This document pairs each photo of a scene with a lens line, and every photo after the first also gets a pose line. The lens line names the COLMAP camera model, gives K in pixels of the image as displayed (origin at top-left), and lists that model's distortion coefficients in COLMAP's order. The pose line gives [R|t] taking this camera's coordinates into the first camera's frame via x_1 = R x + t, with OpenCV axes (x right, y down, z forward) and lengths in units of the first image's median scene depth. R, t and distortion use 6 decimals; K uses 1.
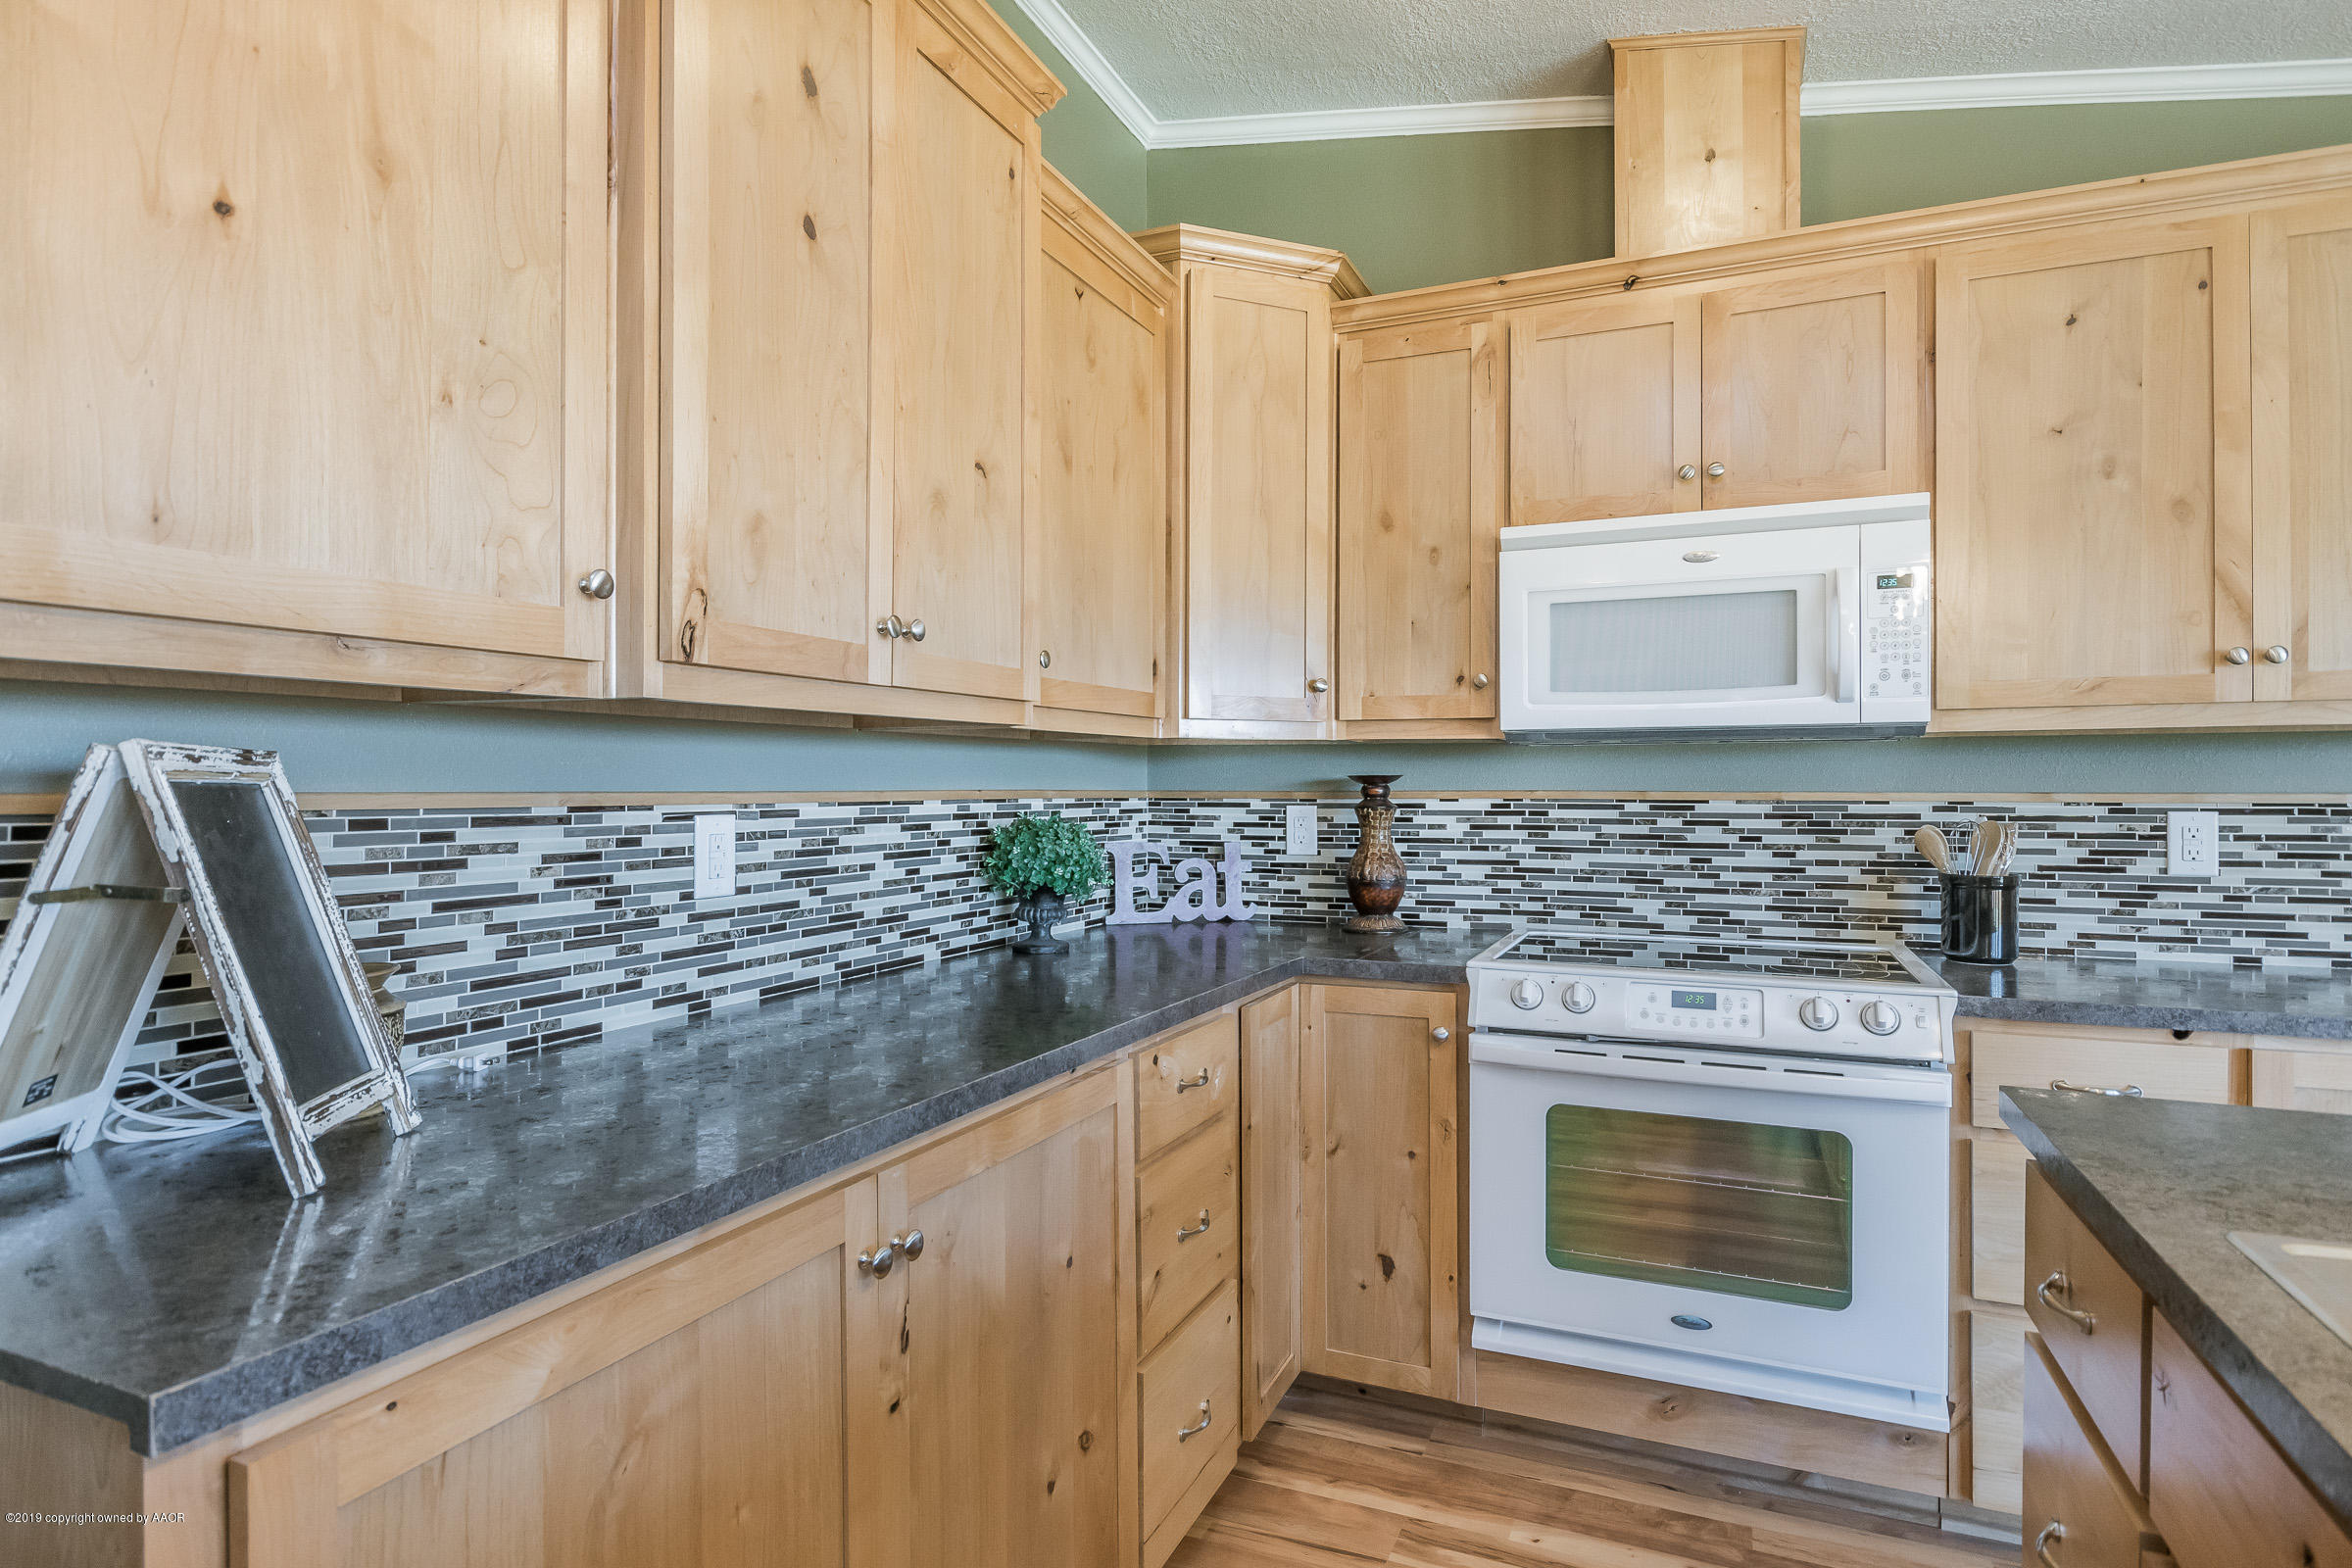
lens RADIAL K [[1255.5, 0, 1175.0], [0, 1255.5, 775.0], [0, 0, 1]] dist [0.002749, -0.000104]
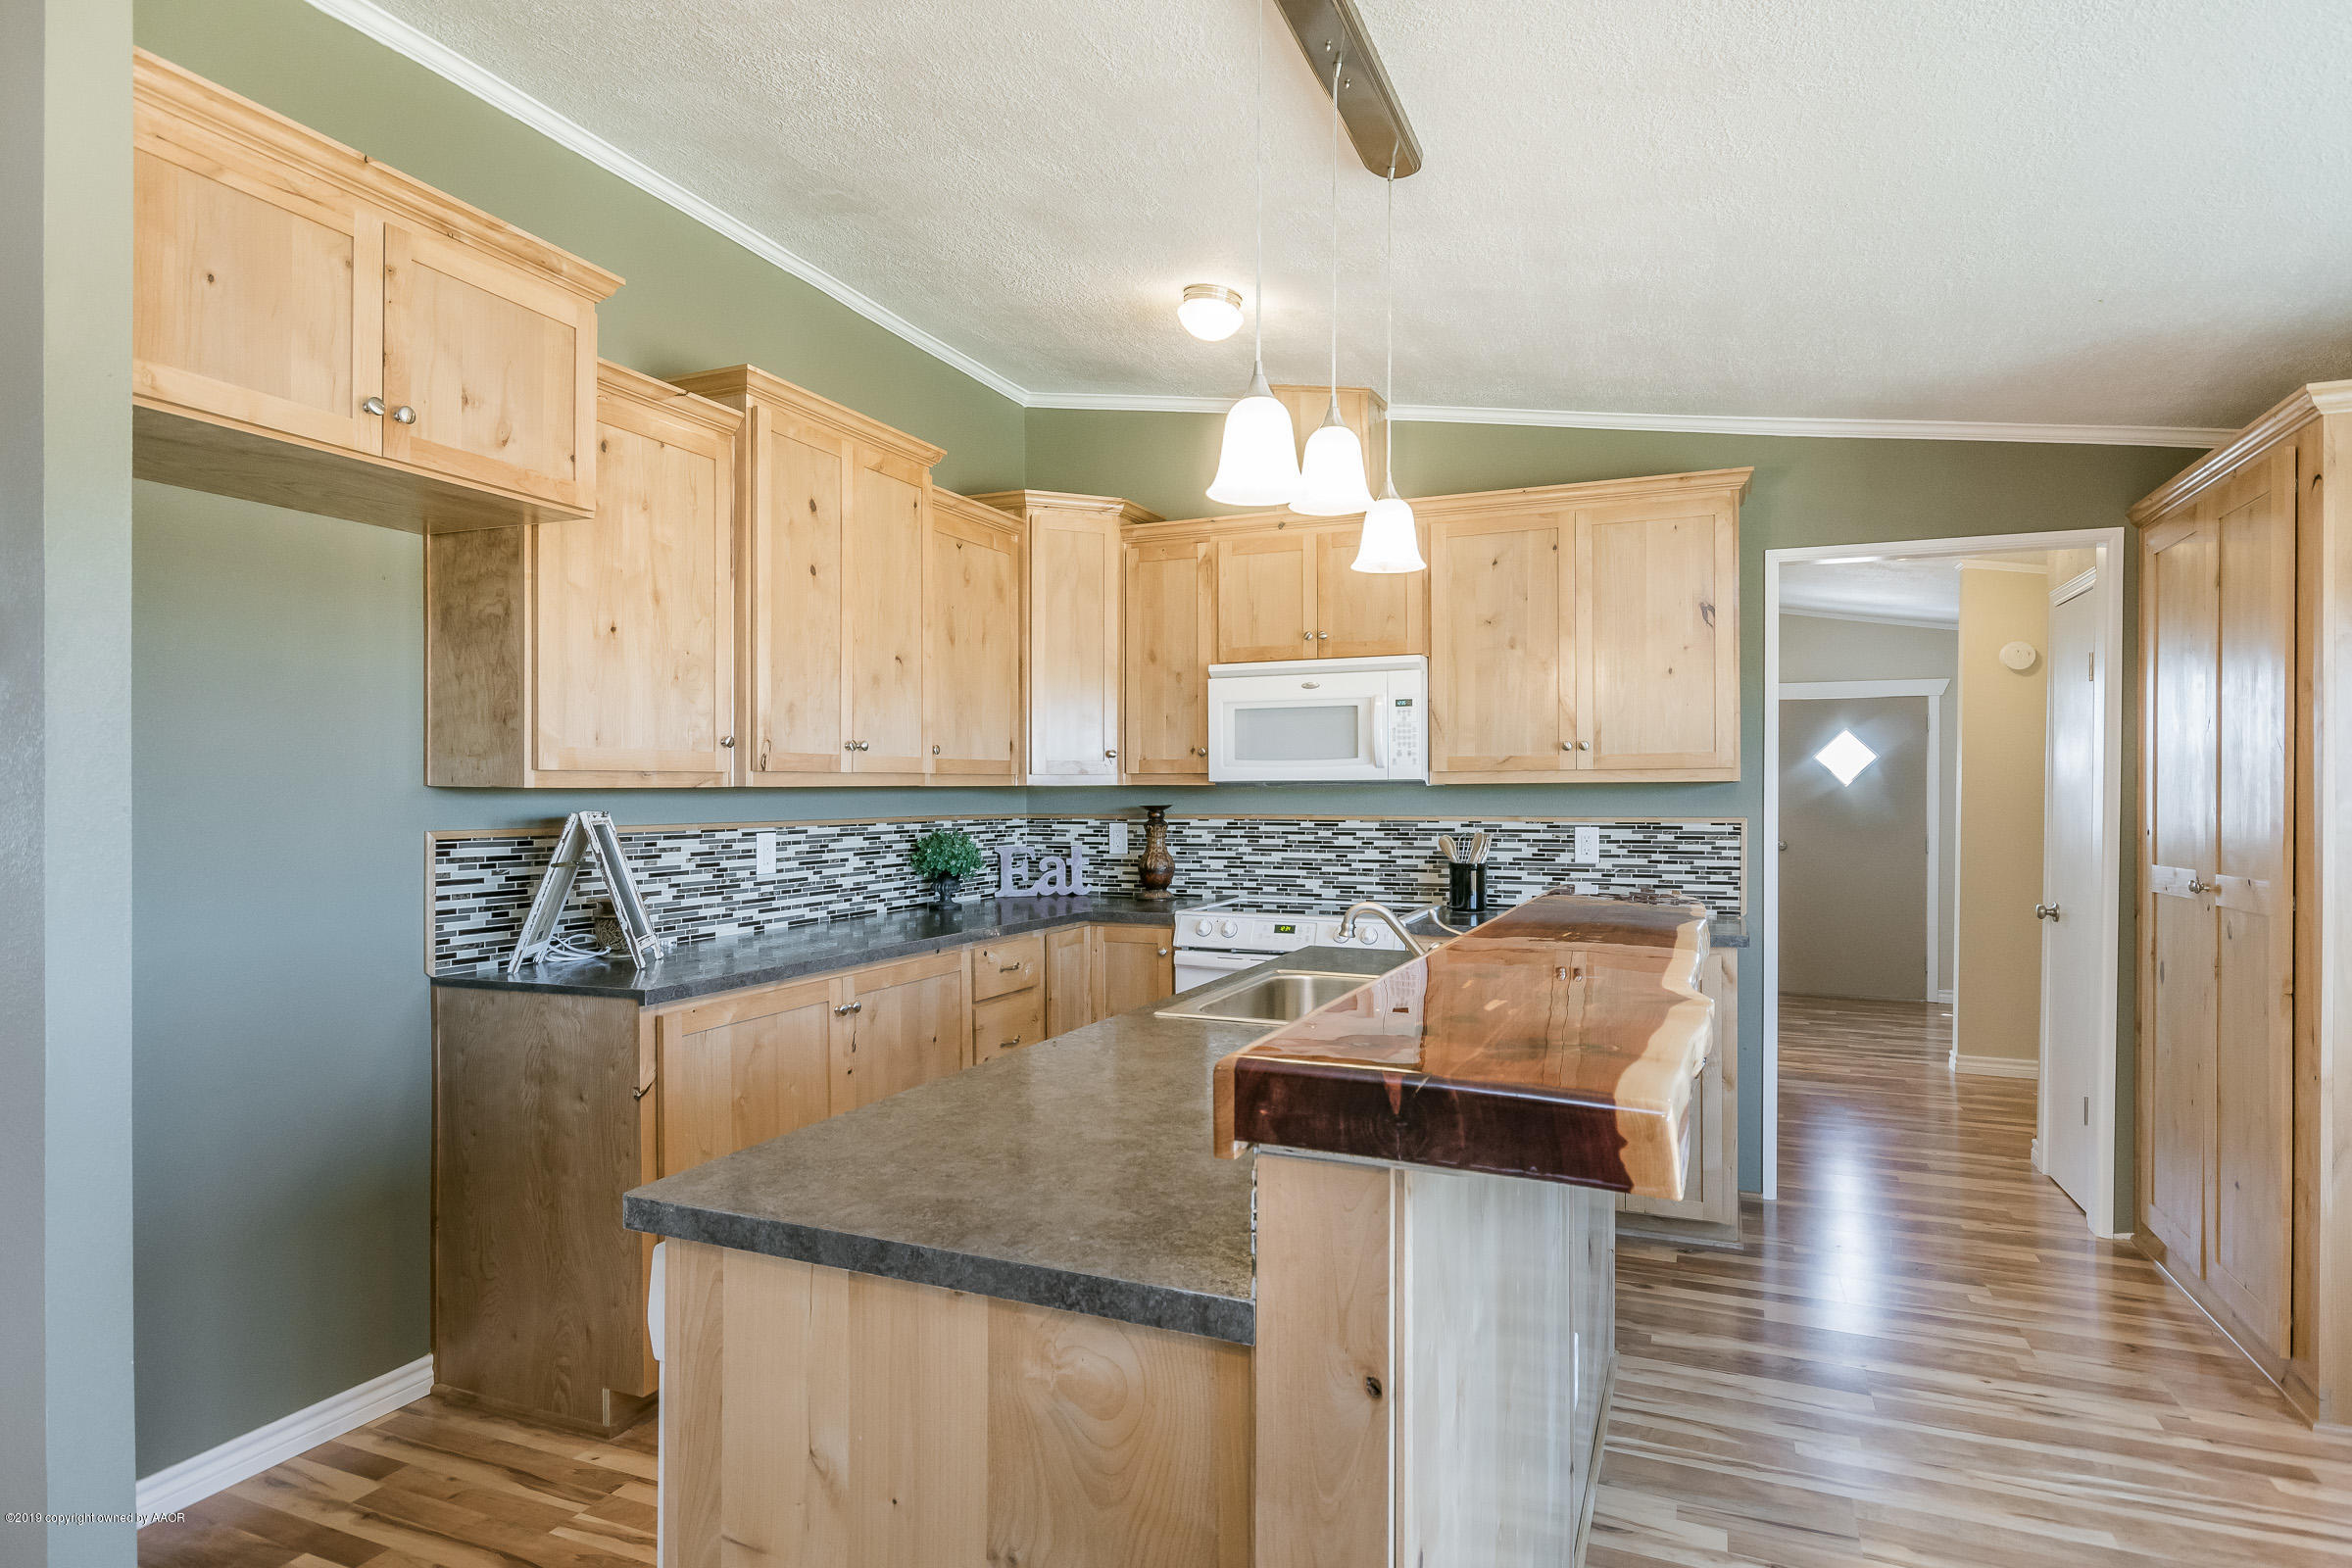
lens RADIAL K [[1248.9, 0, 1176.0], [0, 1248.9, 784.0], [0, 0, 1]] dist [0.003424, 0.000005]
pose [[0.999989, -0.003075, 0.003548, 0.215911], [0.003065, 0.999992, 0.002653, -0.038199], [-0.003556, -0.002642, 0.999990, -0.765552]]
